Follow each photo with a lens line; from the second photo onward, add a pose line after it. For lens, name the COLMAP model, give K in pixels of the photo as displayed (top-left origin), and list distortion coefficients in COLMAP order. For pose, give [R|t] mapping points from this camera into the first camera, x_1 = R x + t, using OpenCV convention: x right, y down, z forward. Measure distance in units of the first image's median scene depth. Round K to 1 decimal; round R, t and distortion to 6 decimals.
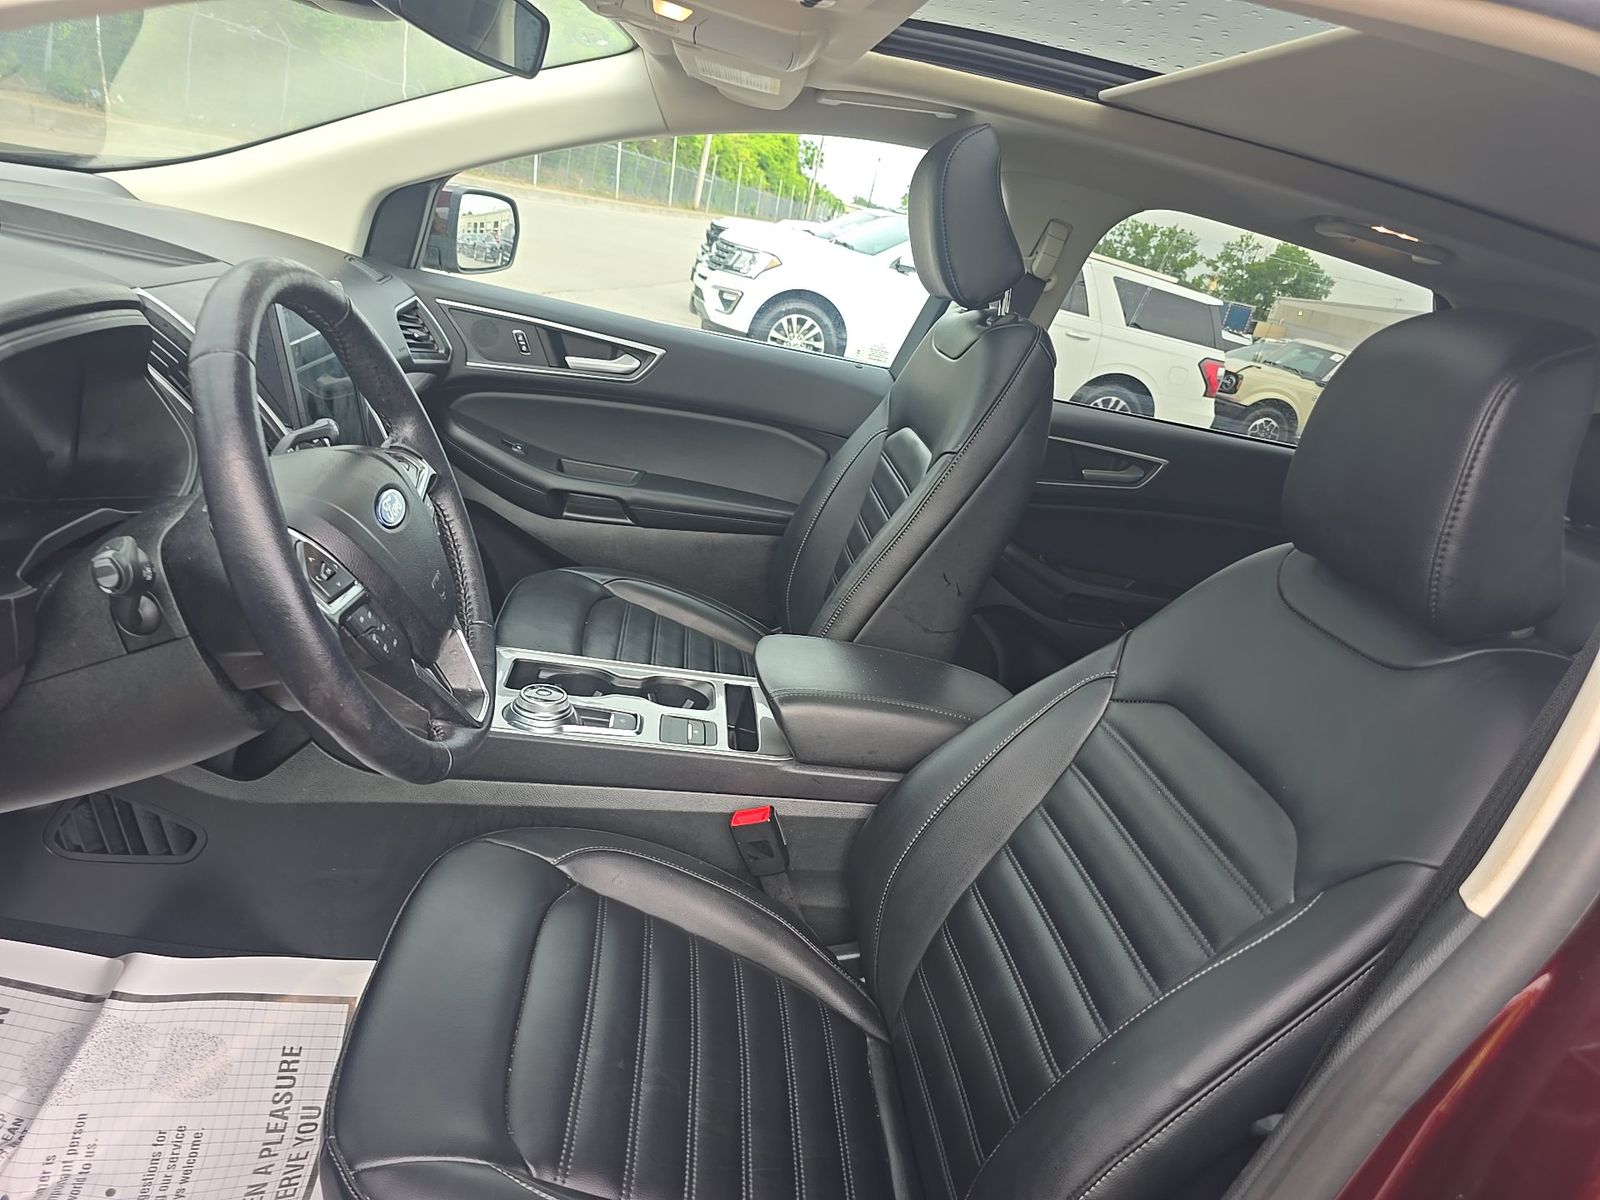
lens RADIAL K [[1068.8, 0, 804.8], [0, 1068.8, 598.0], [0, 0, 1]] dist [0.072644, -0.072531]
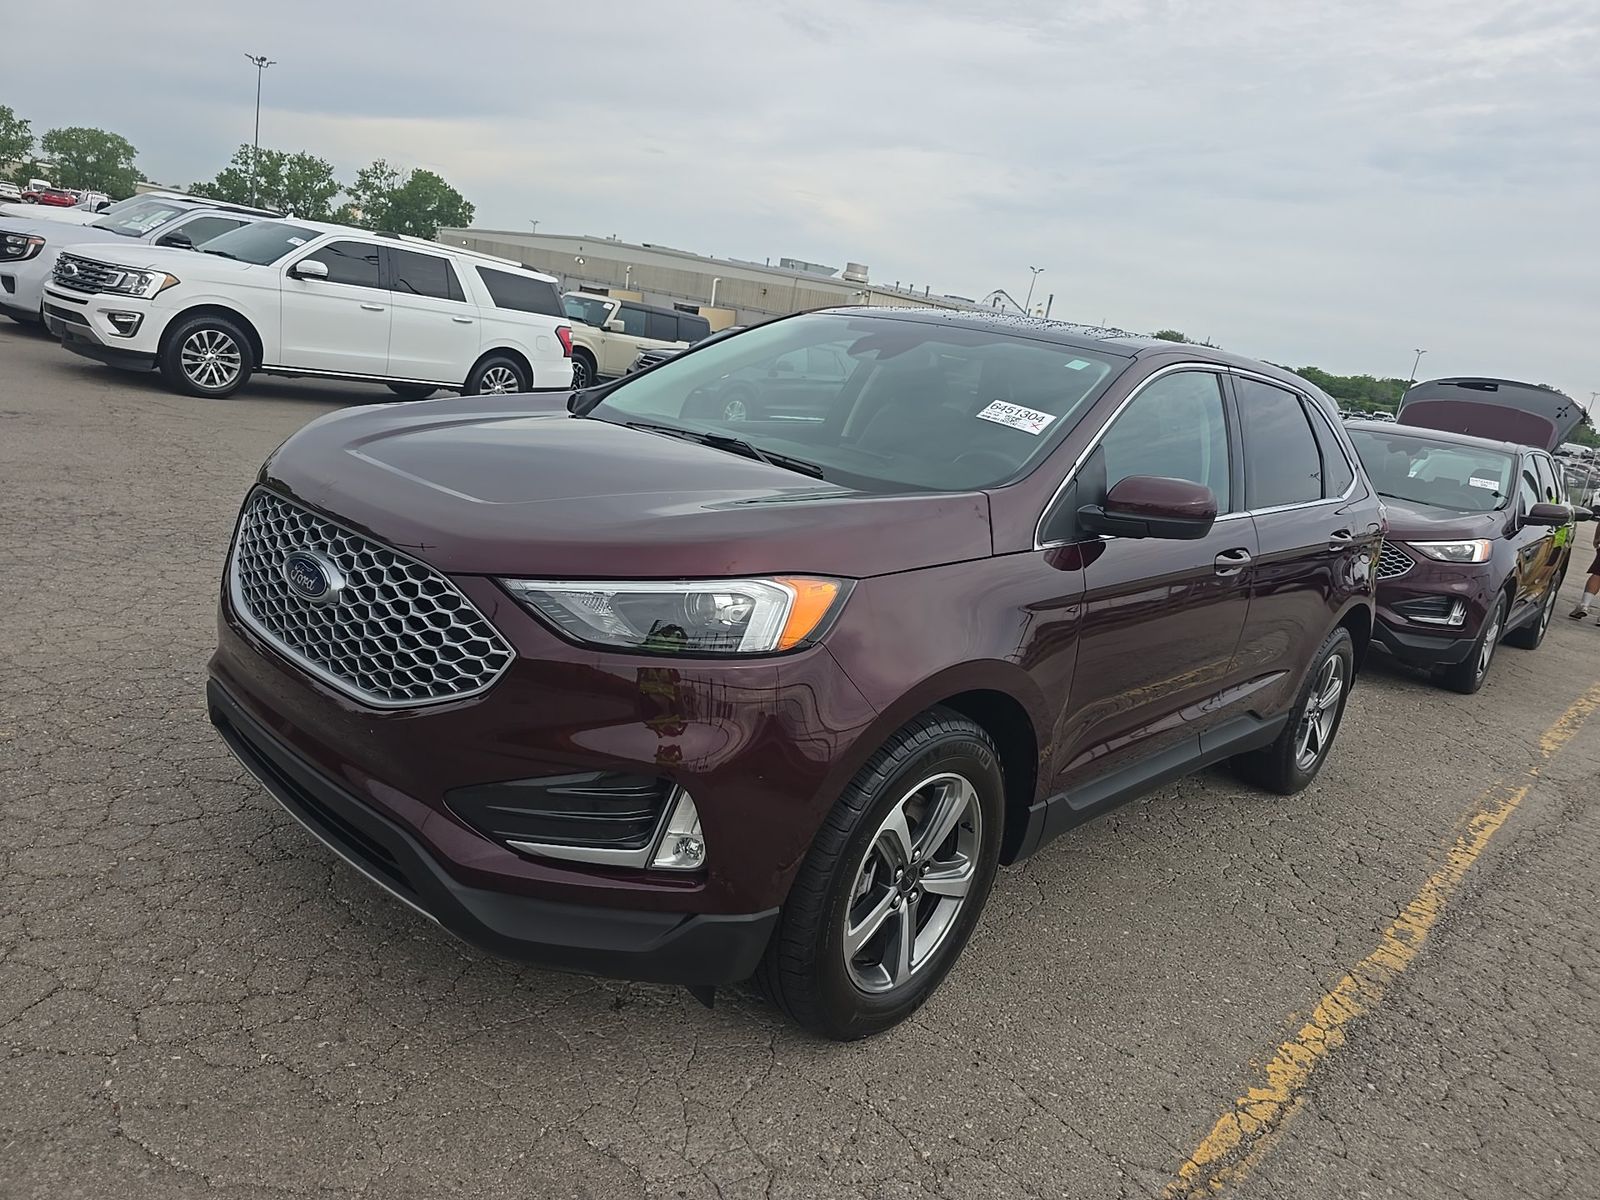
lens RADIAL K [[1068.8, 0, 804.8], [0, 1068.8, 598.0], [0, 0, 1]] dist [0.072644, -0.072531]
pose [[0.752442, -0.267078, 0.602079, -0.263165], [0.231108, 0.963038, 0.138372, -0.032679], [-0.616782, 0.035028, 0.786355, -0.136717]]
